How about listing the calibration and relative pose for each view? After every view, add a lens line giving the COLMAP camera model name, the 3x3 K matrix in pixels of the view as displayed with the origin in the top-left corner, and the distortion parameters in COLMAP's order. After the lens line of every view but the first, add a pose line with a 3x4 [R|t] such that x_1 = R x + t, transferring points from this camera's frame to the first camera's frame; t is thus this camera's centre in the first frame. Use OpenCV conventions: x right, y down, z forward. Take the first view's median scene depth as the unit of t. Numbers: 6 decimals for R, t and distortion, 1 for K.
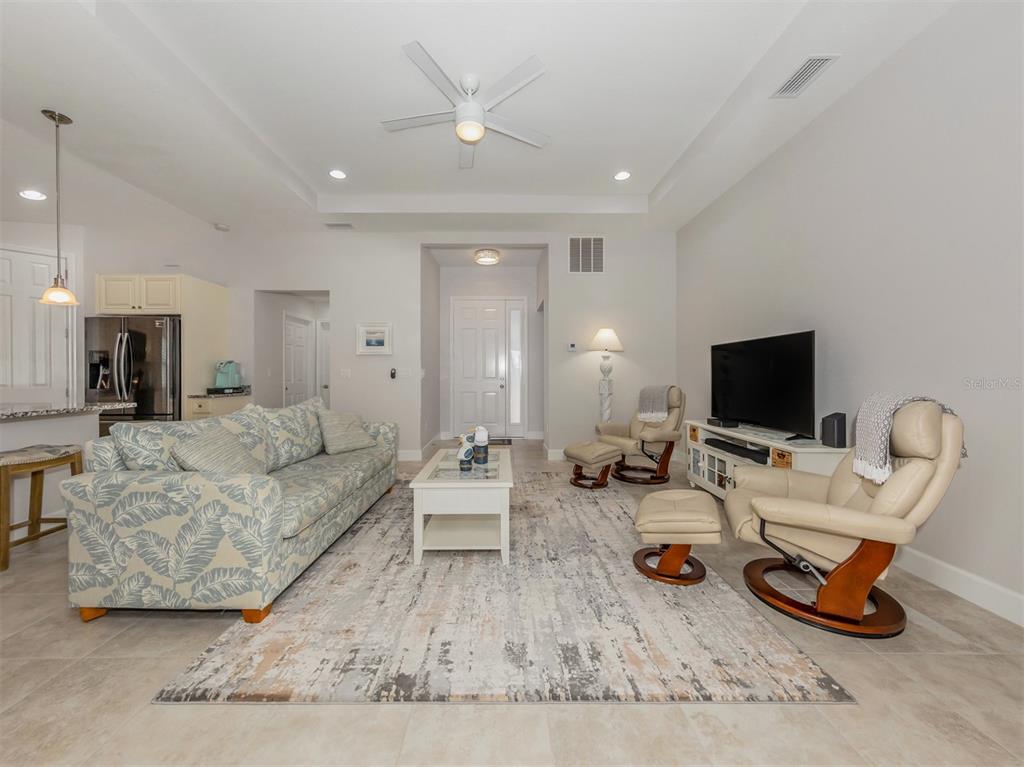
lens RADIAL K [[370.8, 0, 513.1], [0, 370.8, 370.6], [0, 0, 1]] dist [0.000319, -0.000013]
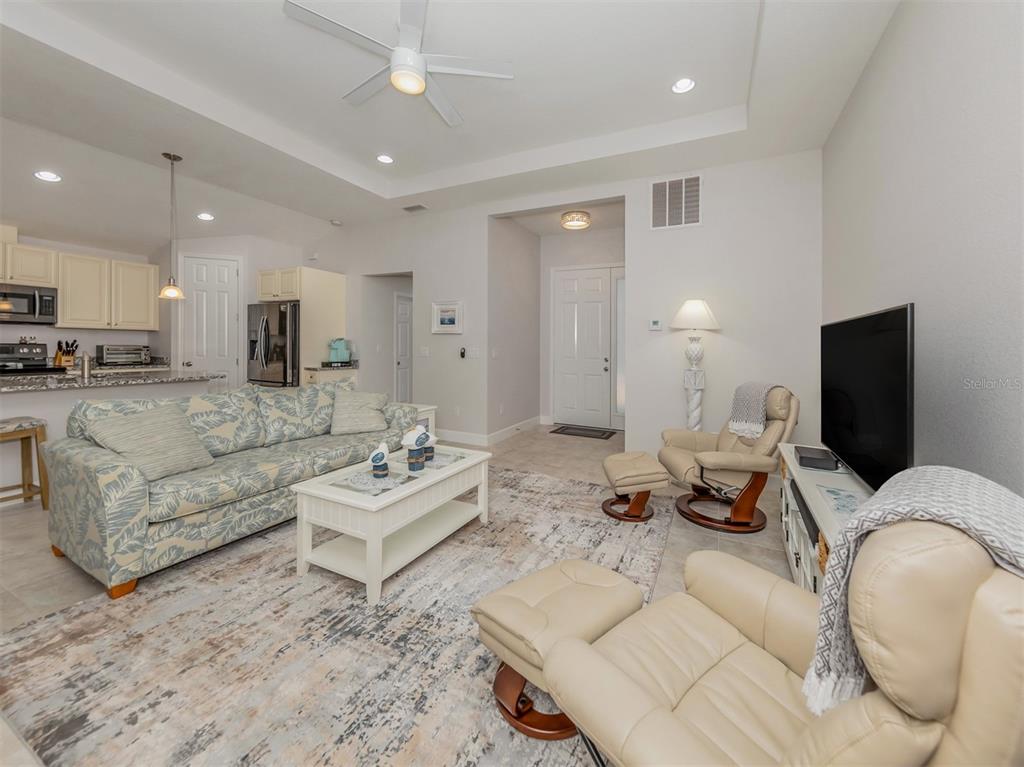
lens RADIAL K [[389.7, 0, 533.7], [0, 389.7, 340.4], [0, 0, 1]] dist [0.001562, -0.000126]
pose [[0.902646, 0.012762, -0.430195, 0.325109], [-0.015598, 0.999874, -0.003065, -0.028166], [0.430101, 0.009477, 0.902731, 0.187012]]
